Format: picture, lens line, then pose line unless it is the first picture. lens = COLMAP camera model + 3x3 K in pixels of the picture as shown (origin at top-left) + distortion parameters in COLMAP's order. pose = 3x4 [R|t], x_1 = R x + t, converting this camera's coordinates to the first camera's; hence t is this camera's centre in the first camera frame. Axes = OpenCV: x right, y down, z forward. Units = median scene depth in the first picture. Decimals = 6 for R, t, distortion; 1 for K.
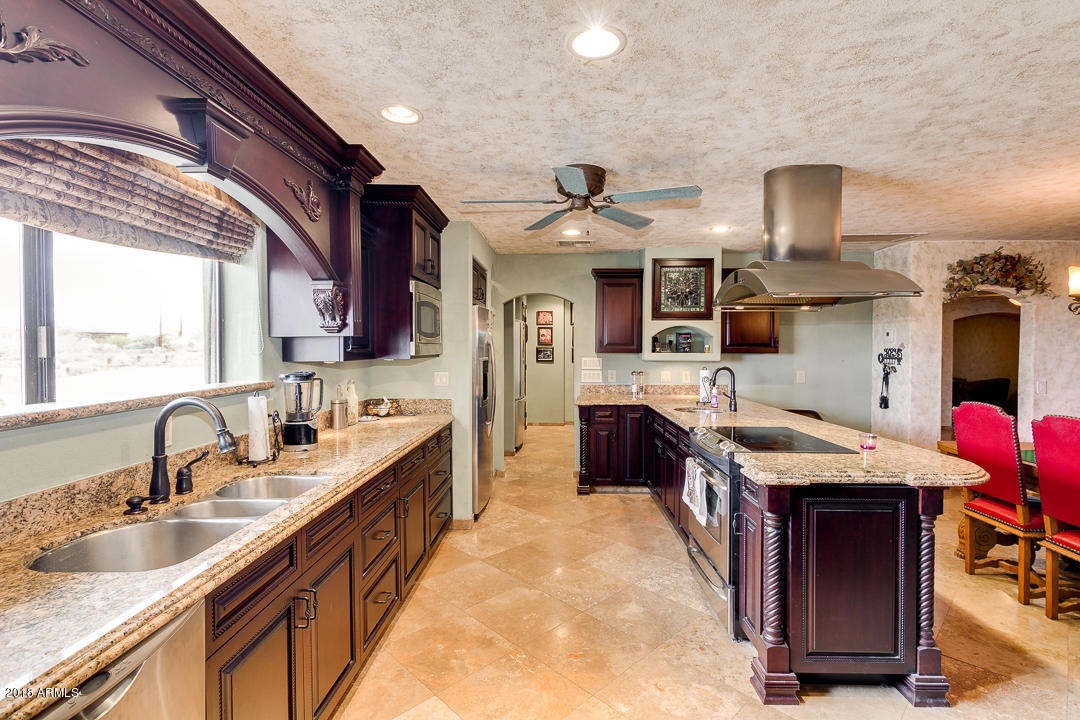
lens RADIAL K [[517.7, 0, 549.5], [0, 517.7, 354.8], [0, 0, 1]] dist [0.010455, -0.000751]
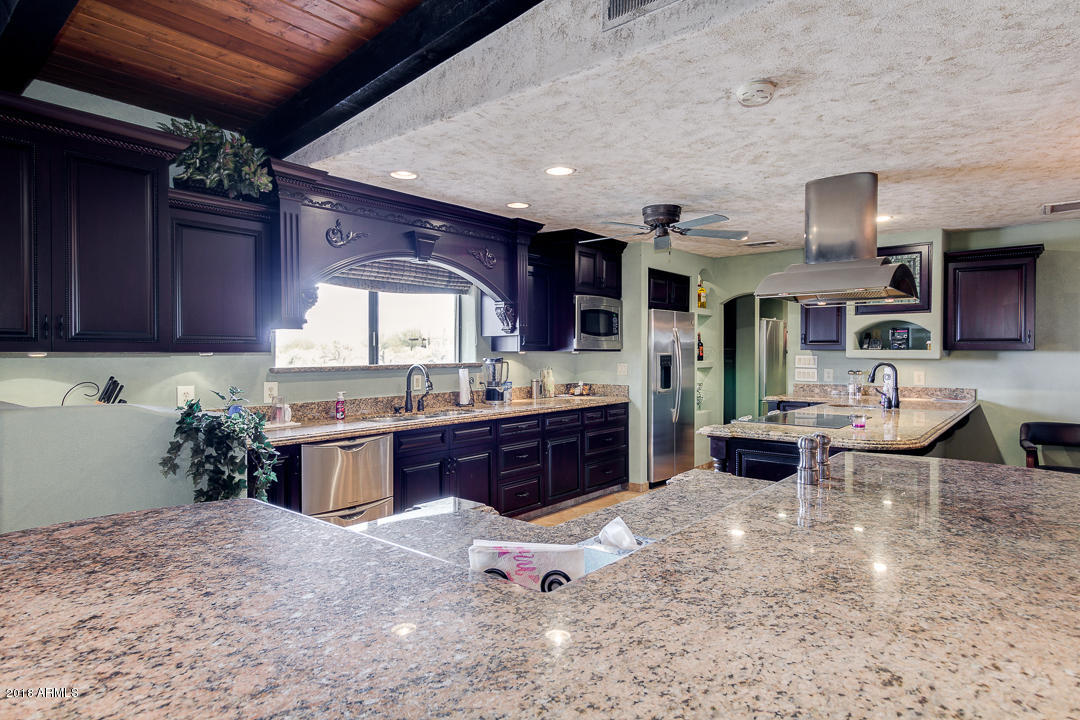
lens RADIAL K [[625.7, 0, 540.0], [0, 625.7, 360.0], [0, 0, 1]] dist [0.014284, -0.001680]
pose [[0.781379, 0.008584, -0.623998, 0.837811], [-0.011370, 0.999935, -0.000483, 0.039504], [0.623954, 0.007472, 0.781426, -0.448034]]
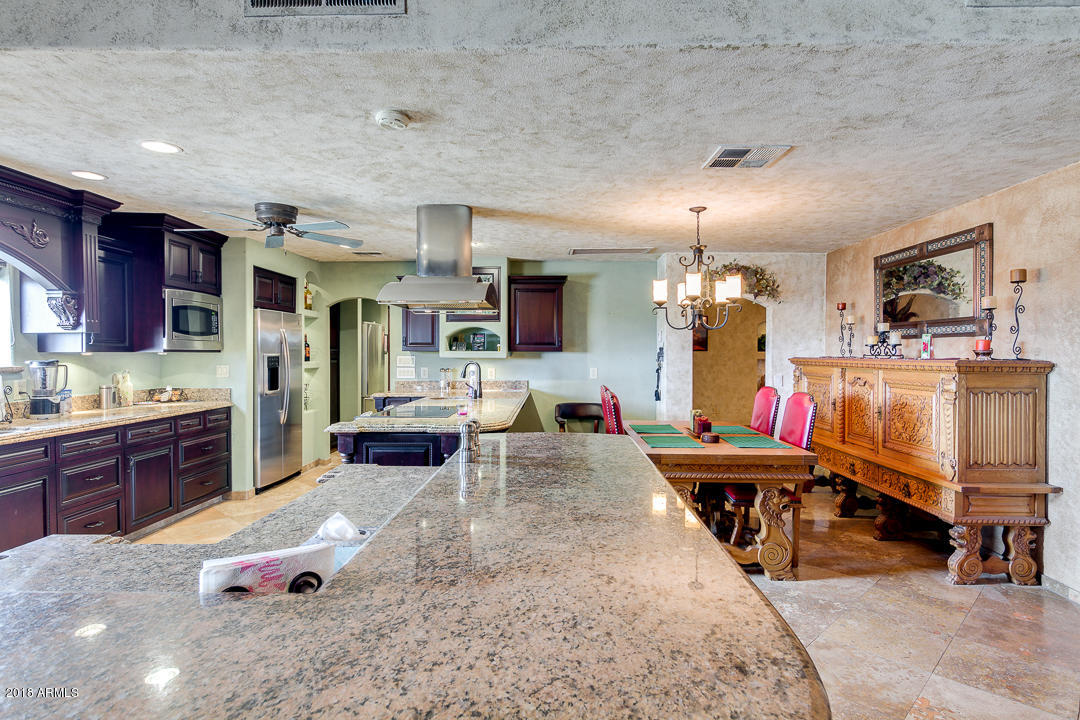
lens RADIAL K [[587.7, 0, 558.3], [0, 587.7, 360.3], [0, 0, 1]] dist [0.010442, -0.001372]
pose [[0.999914, -0.000162, 0.013119, 0.766820], [0.000223, 0.999989, -0.004674, 0.040399], [-0.013118, 0.004677, 0.999903, -0.496468]]
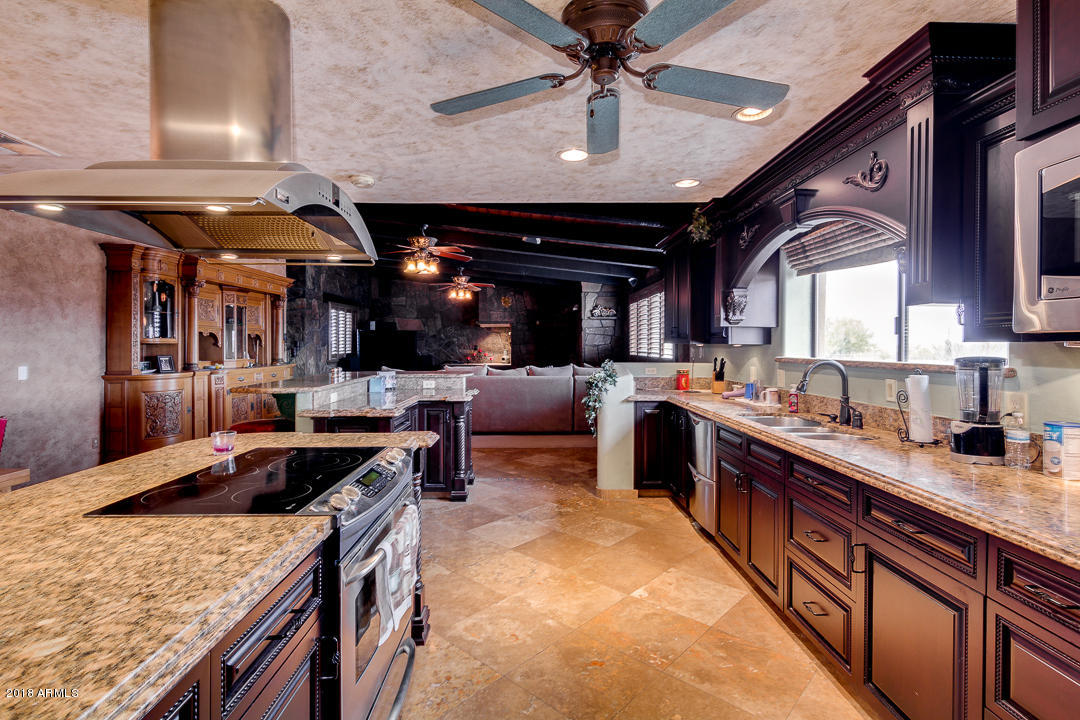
lens RADIAL K [[517.7, 0, 549.5], [0, 517.7, 354.8], [0, 0, 1]] dist [0.010455, -0.000751]
pose [[-0.998367, -0.001821, -0.057089, 0.160506], [-0.003926, 0.999316, 0.036778, 0.007217], [0.056983, 0.036942, -0.997691, 1.644735]]
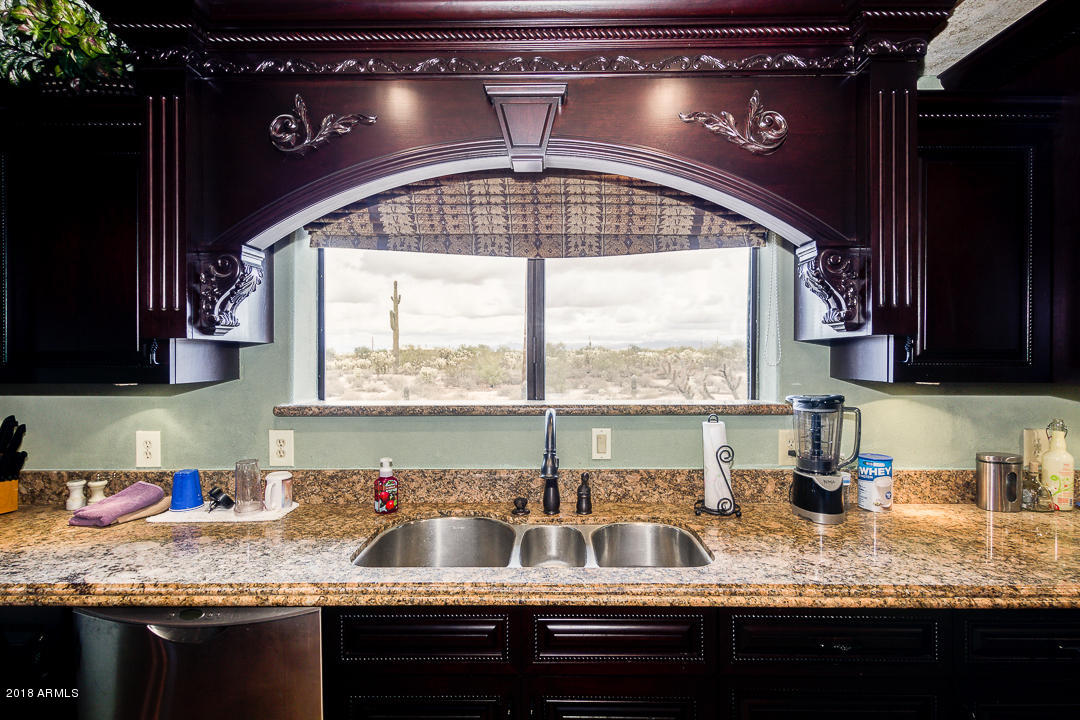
lens RADIAL K [[517.7, 0, 549.5], [0, 517.7, 354.8], [0, 0, 1]] dist [0.010455, -0.000751]
pose [[0.009903, 0.010207, -0.999899, 0.144525], [-0.016971, 0.999806, 0.010038, -0.015287], [0.999807, 0.016870, 0.010075, 0.633441]]
